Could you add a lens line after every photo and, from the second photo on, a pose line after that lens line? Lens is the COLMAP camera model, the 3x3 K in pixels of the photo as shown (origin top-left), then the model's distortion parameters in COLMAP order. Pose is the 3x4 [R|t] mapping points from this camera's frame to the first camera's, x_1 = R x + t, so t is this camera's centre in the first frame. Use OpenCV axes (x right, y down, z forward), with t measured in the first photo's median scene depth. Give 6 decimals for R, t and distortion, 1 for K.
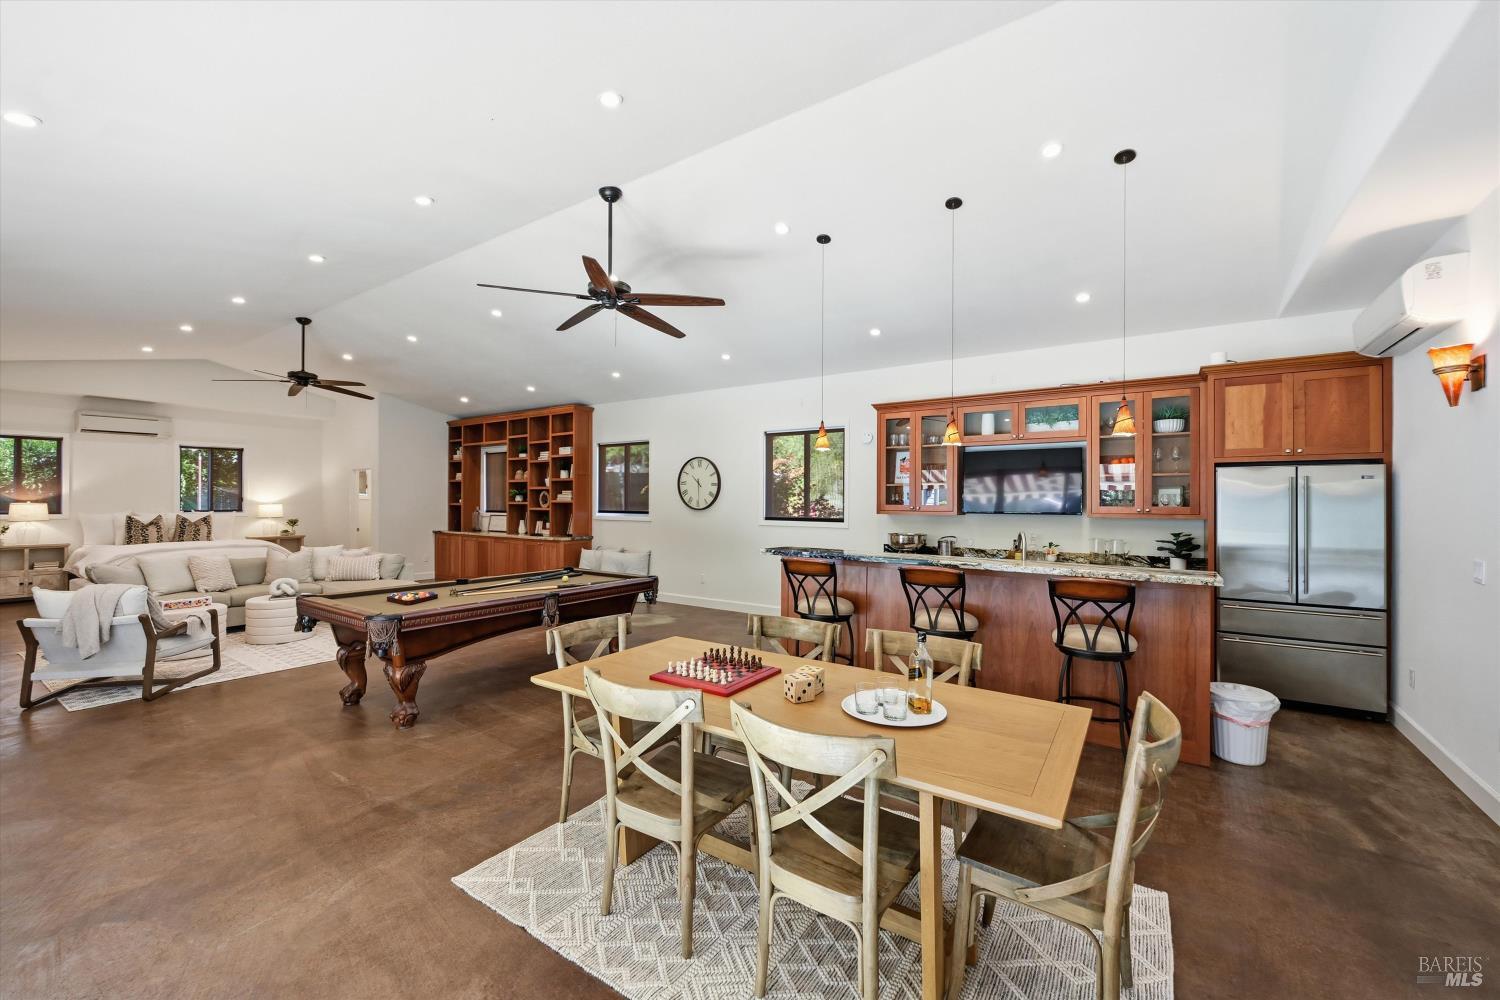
lens RADIAL K [[595.7, 0, 744.0], [0, 595.7, 501.7], [0, 0, 1]] dist [0.003078, 0.000335]
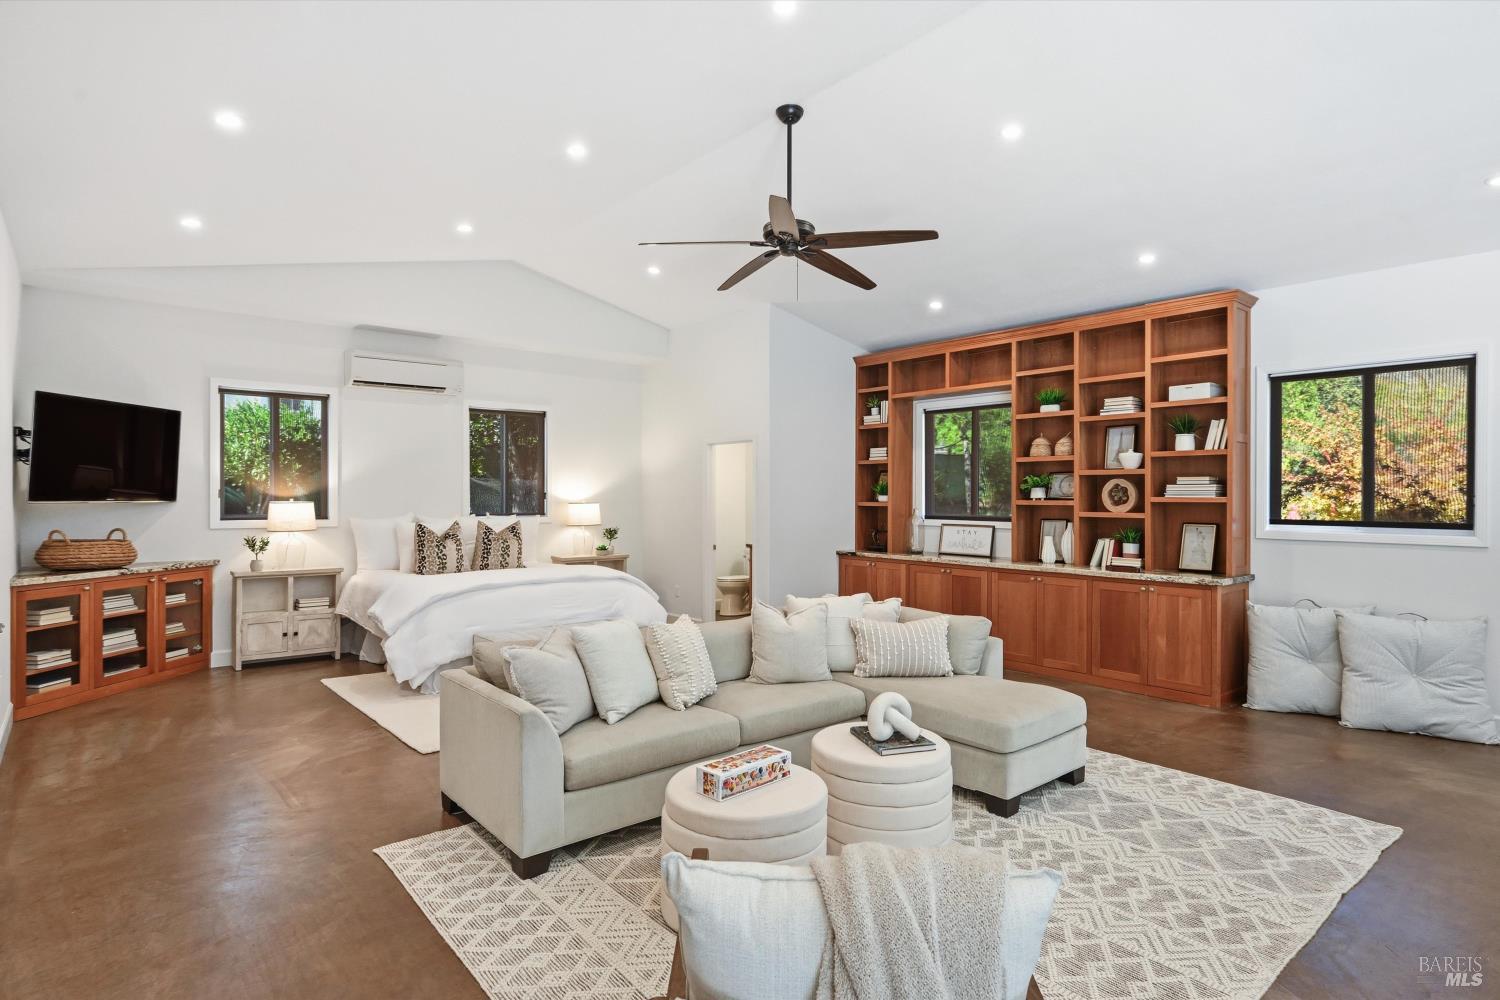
lens RADIAL K [[777.2, 0, 750.0], [0, 777.2, 500.0], [0, 0, 1]] dist [0.000050, 0.000368]
pose [[0.965466, 0.001142, -0.260528, -0.499423], [-0.000656, 0.999998, 0.001954, -0.000938], [0.260530, -0.001716, 0.965464, 0.330603]]
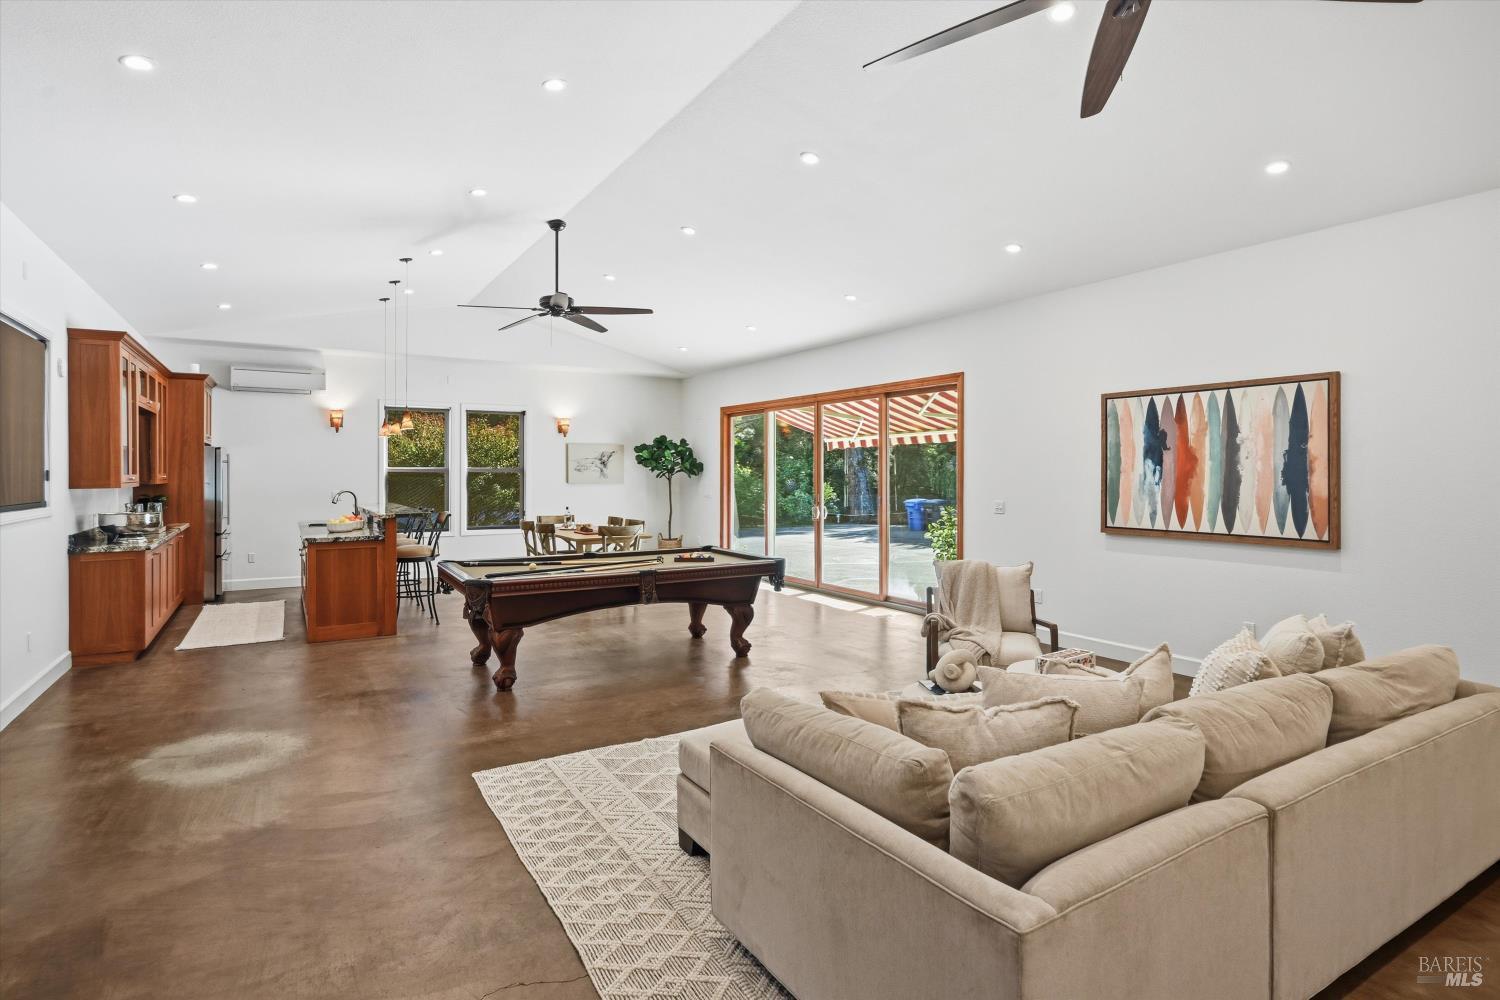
lens RADIAL K [[767.5, 0, 742.4], [0, 767.5, 465.6], [0, 0, 1]] dist [-0.002851, -0.000539]
pose [[-0.908332, -0.001571, 0.418247, -0.591082], [-0.002980, 0.999992, -0.002716, -0.004407], [-0.418239, -0.003714, -0.908329, 1.084680]]
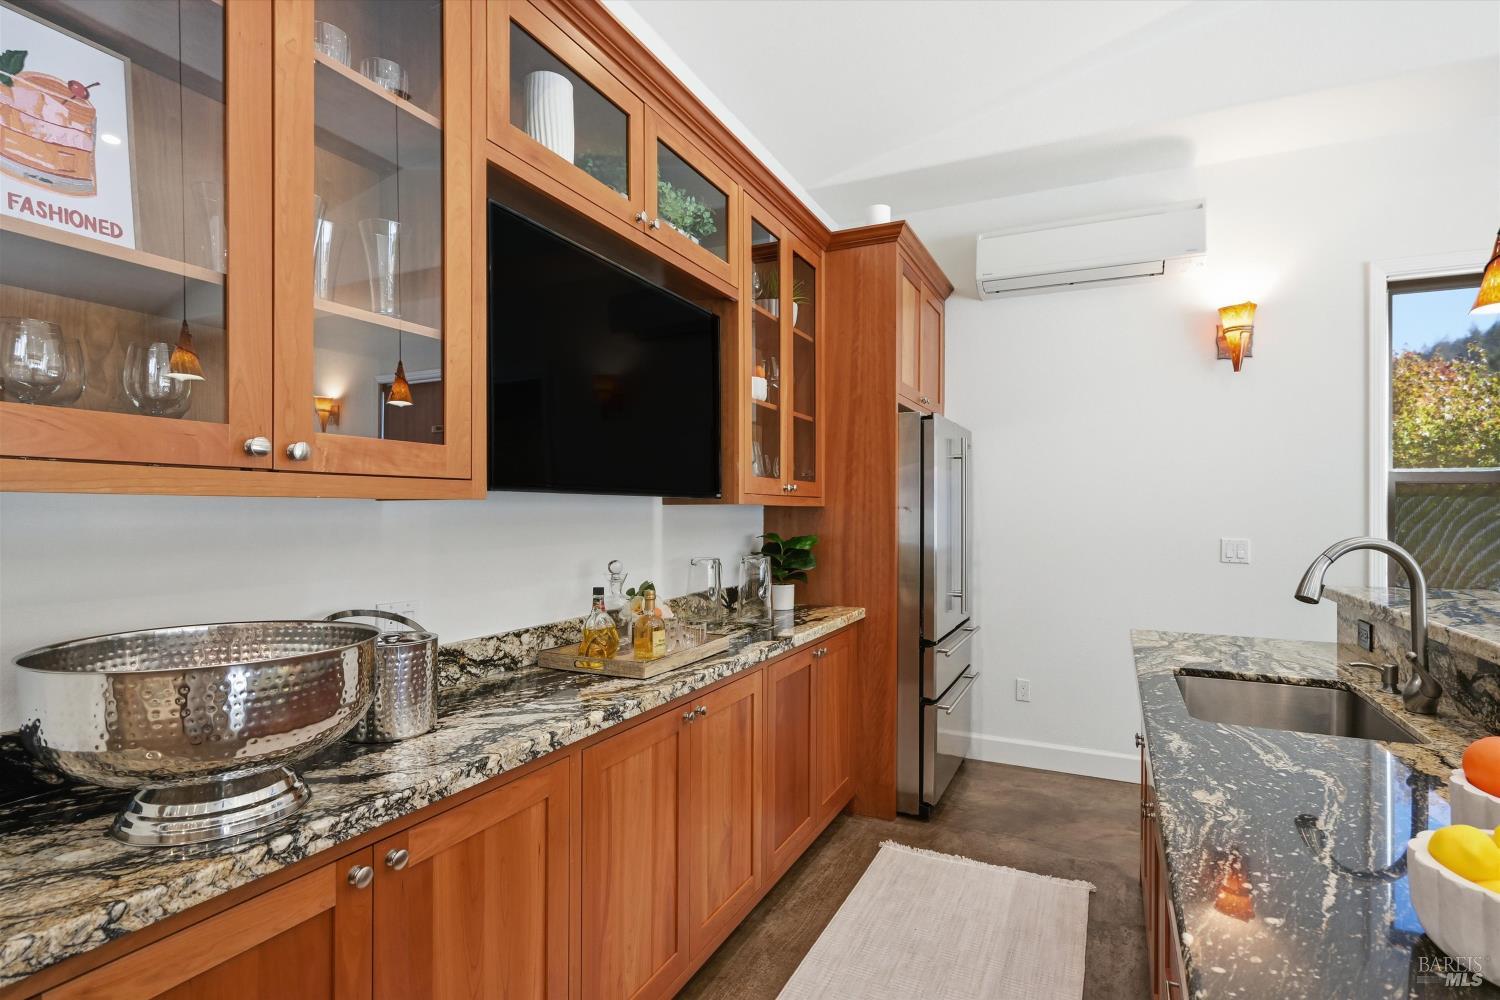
lens RADIAL K [[748.9, 0, 753.8], [0, 748.9, 509.6], [0, 0, 1]] dist [-0.003326, -0.000562]
pose [[-0.156063, -0.004636, 0.987736, 0.061426], [-0.003108, 0.999986, 0.004202, 0.016574], [-0.987742, -0.002414, -0.156075, 0.628997]]
